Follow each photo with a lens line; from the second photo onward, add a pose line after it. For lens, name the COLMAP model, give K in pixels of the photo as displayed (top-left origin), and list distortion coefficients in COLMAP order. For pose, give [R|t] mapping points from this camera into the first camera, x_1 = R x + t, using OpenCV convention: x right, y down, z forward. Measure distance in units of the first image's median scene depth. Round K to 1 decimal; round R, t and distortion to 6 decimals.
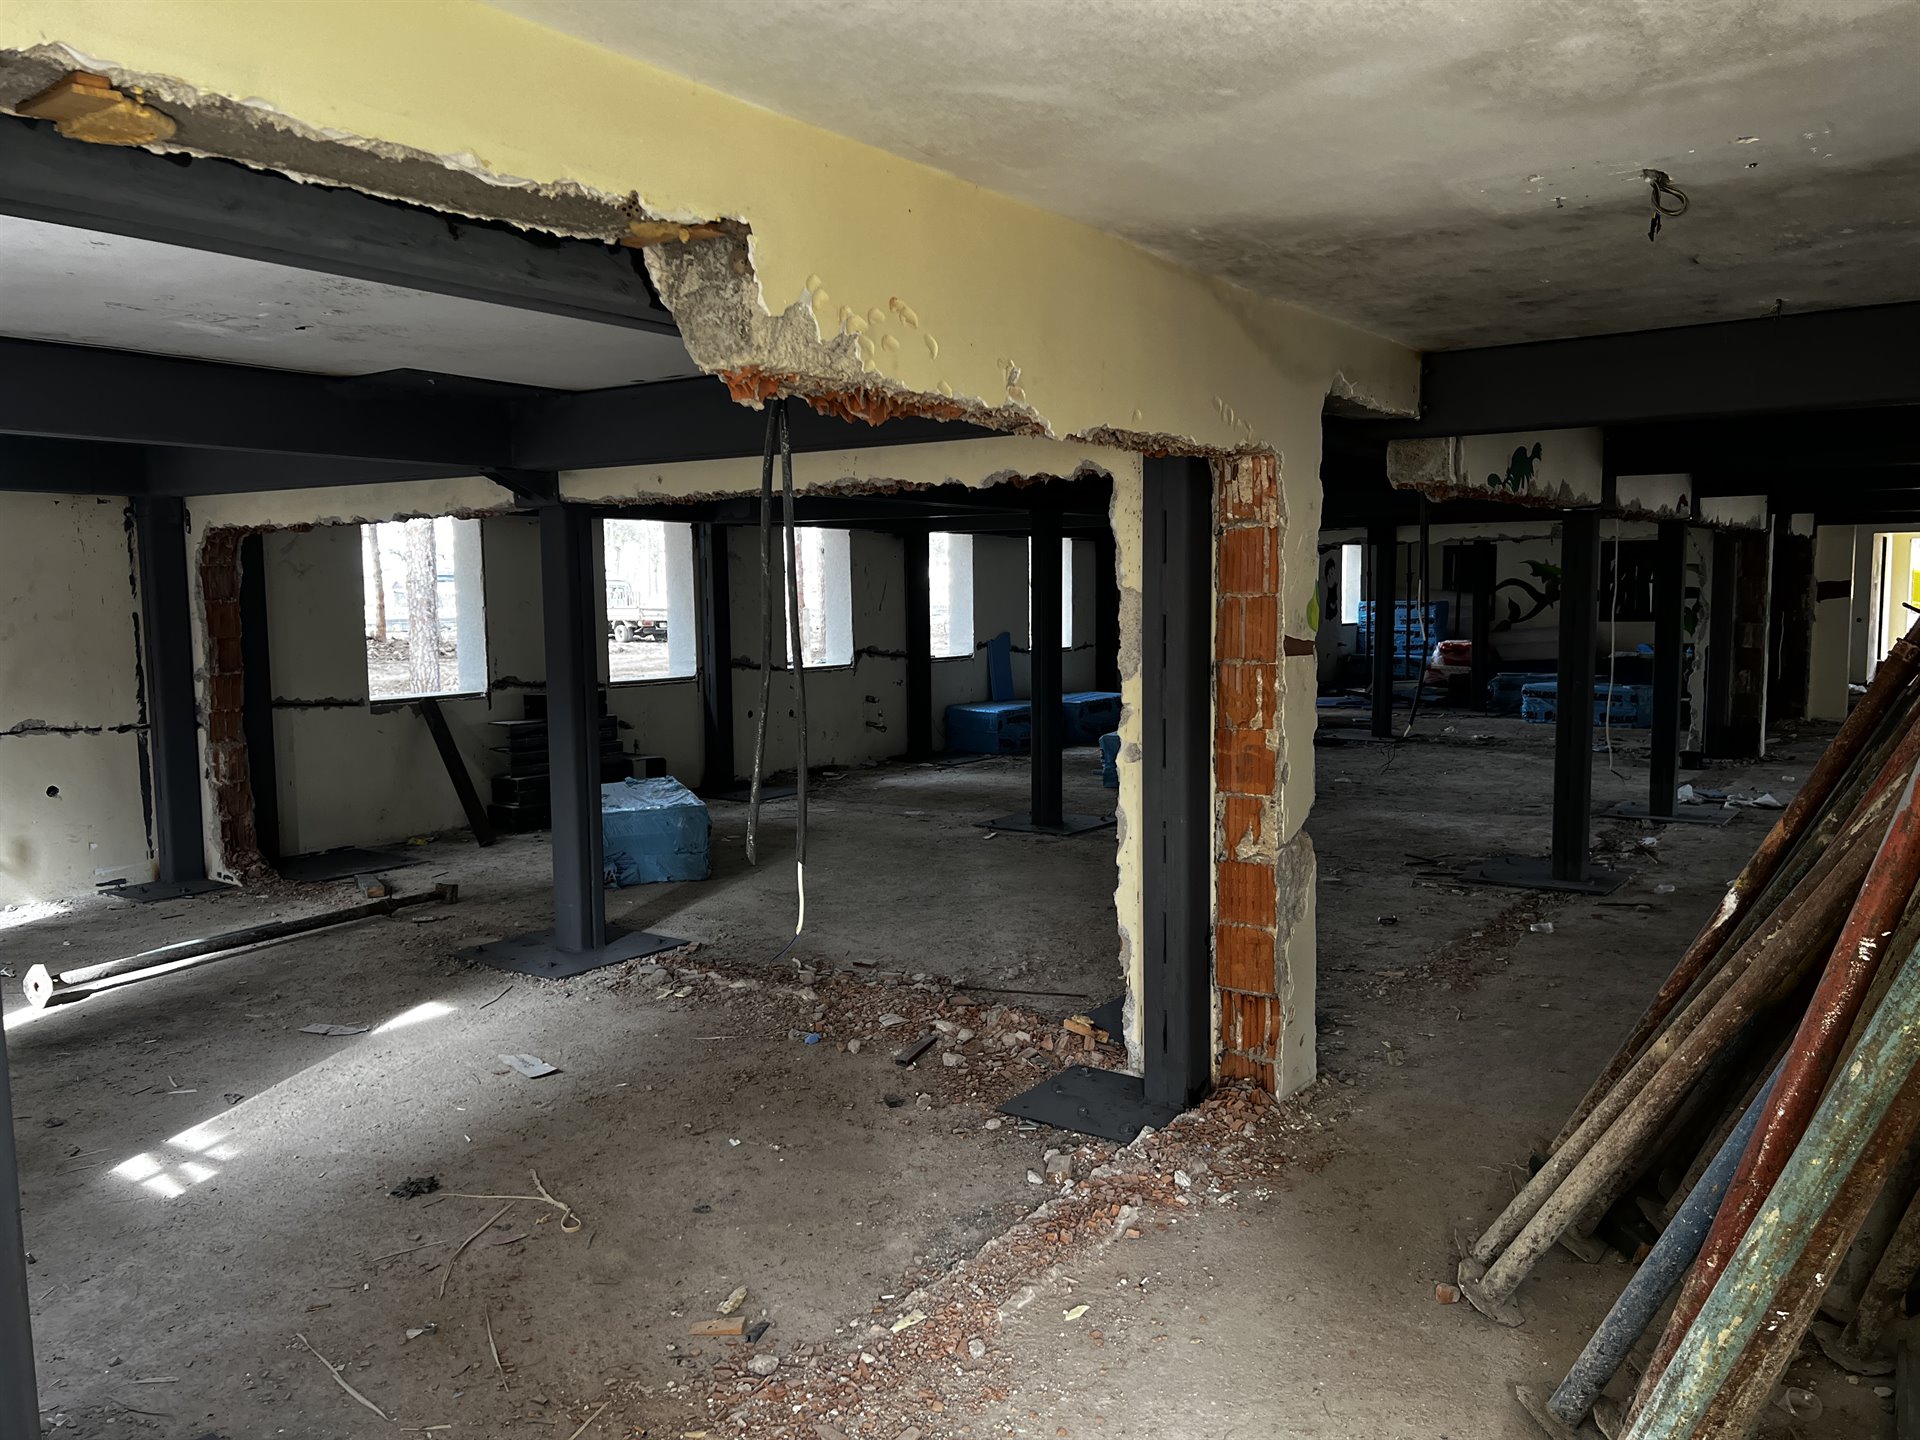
lens RADIAL K [[1472.4, 0, 960.0], [0, 1472.4, 720.0], [0, 0, 1]] dist [0.059046, -0.078401]
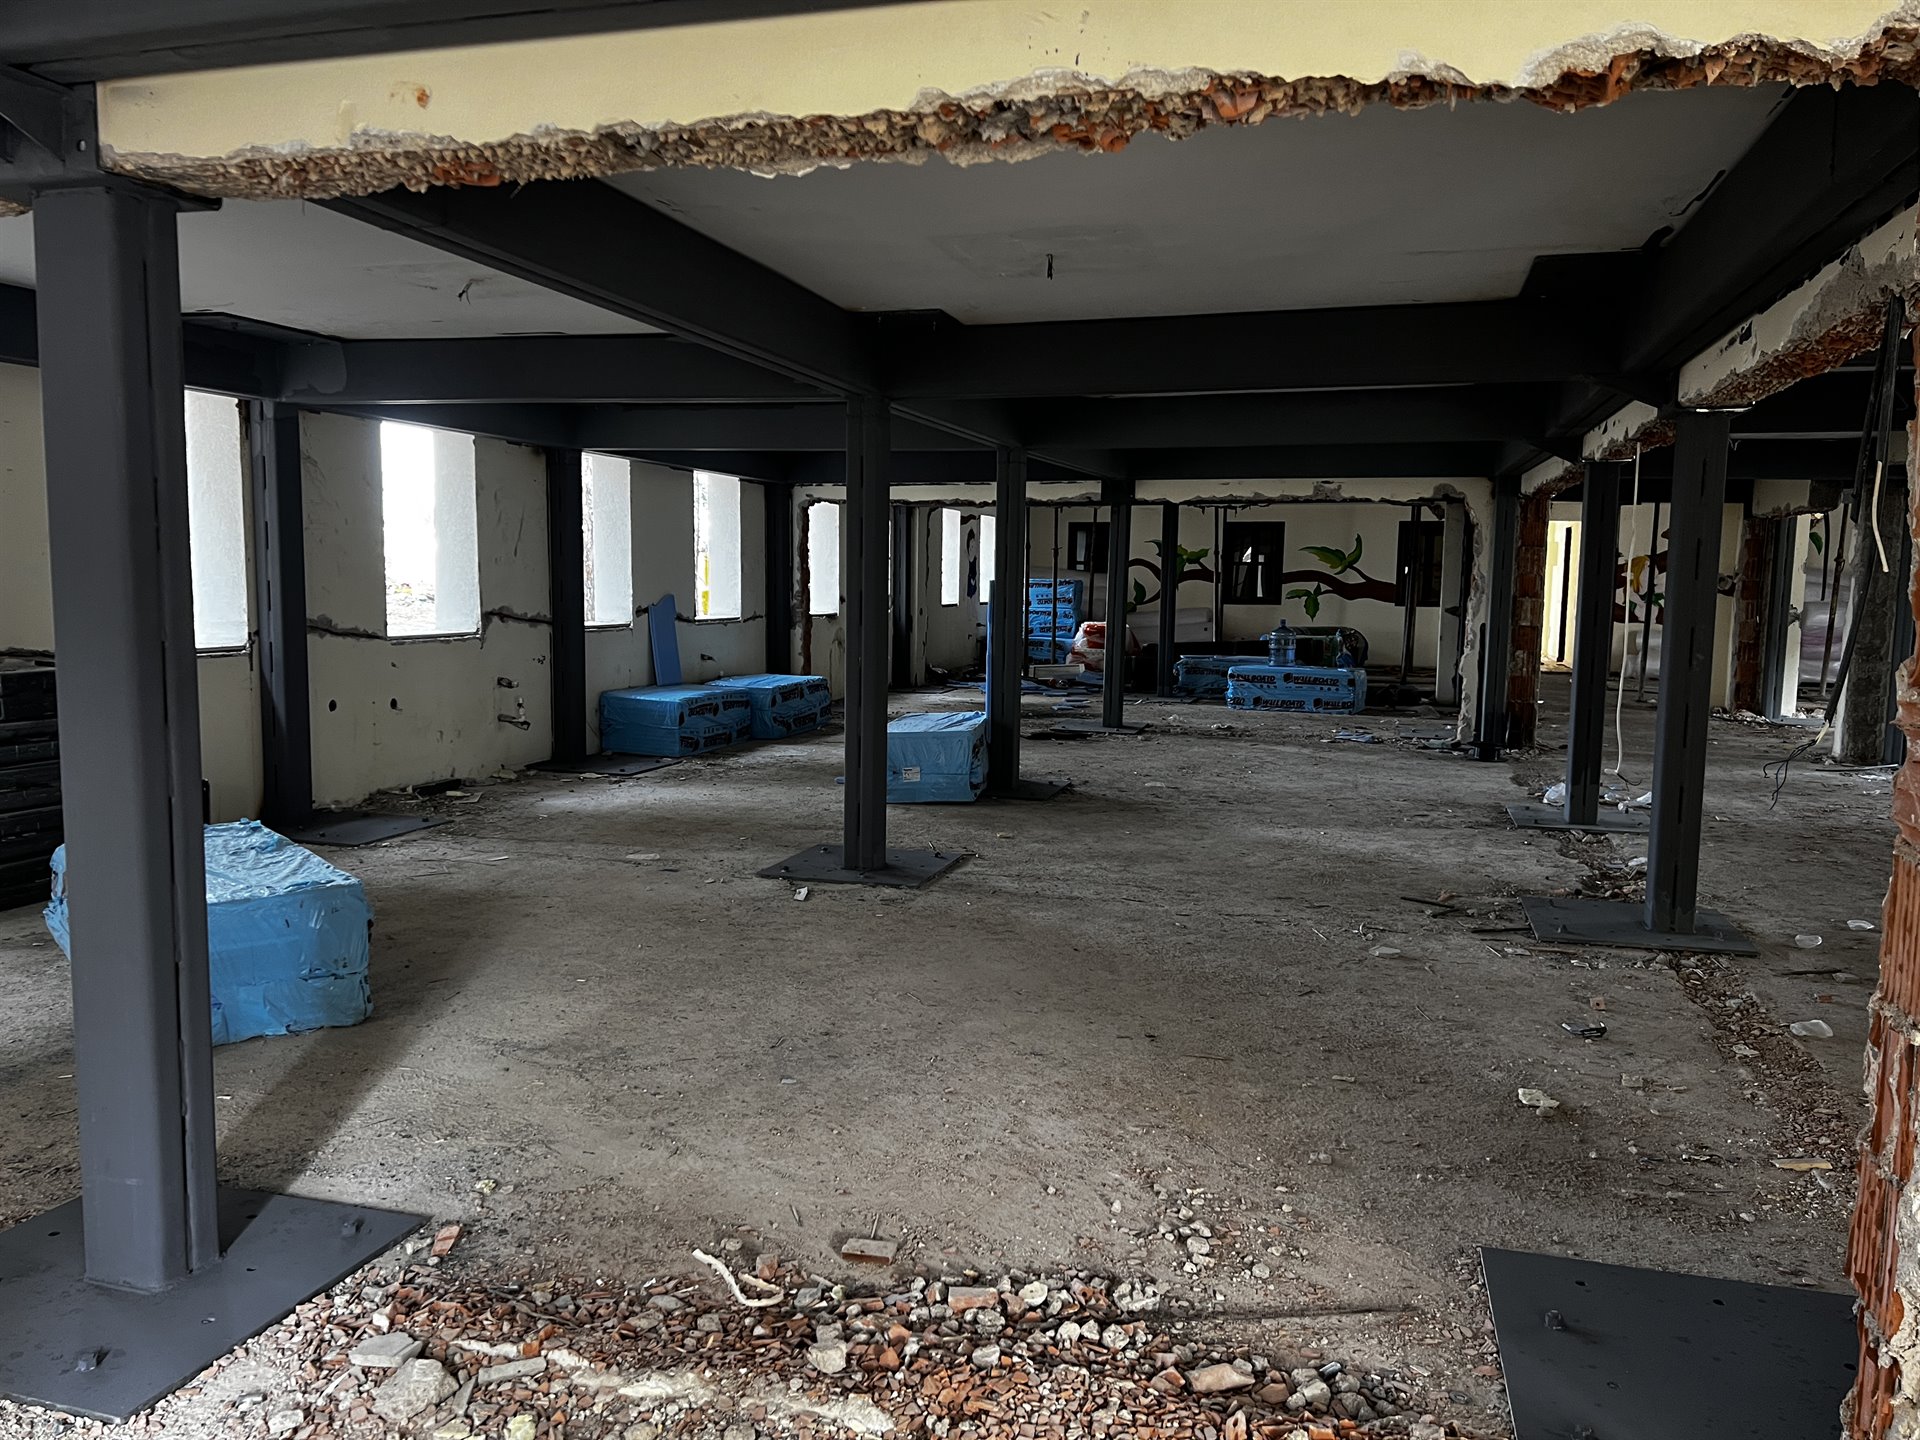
lens RADIAL K [[1472.4, 0, 960.0], [0, 1472.4, 720.0], [0, 0, 1]] dist [0.059046, -0.078401]
pose [[0.942850, -0.008931, 0.333098, -0.100673], [0.005965, 0.999933, 0.009928, -0.002459], [-0.333165, -0.007374, 0.942840, 0.294955]]
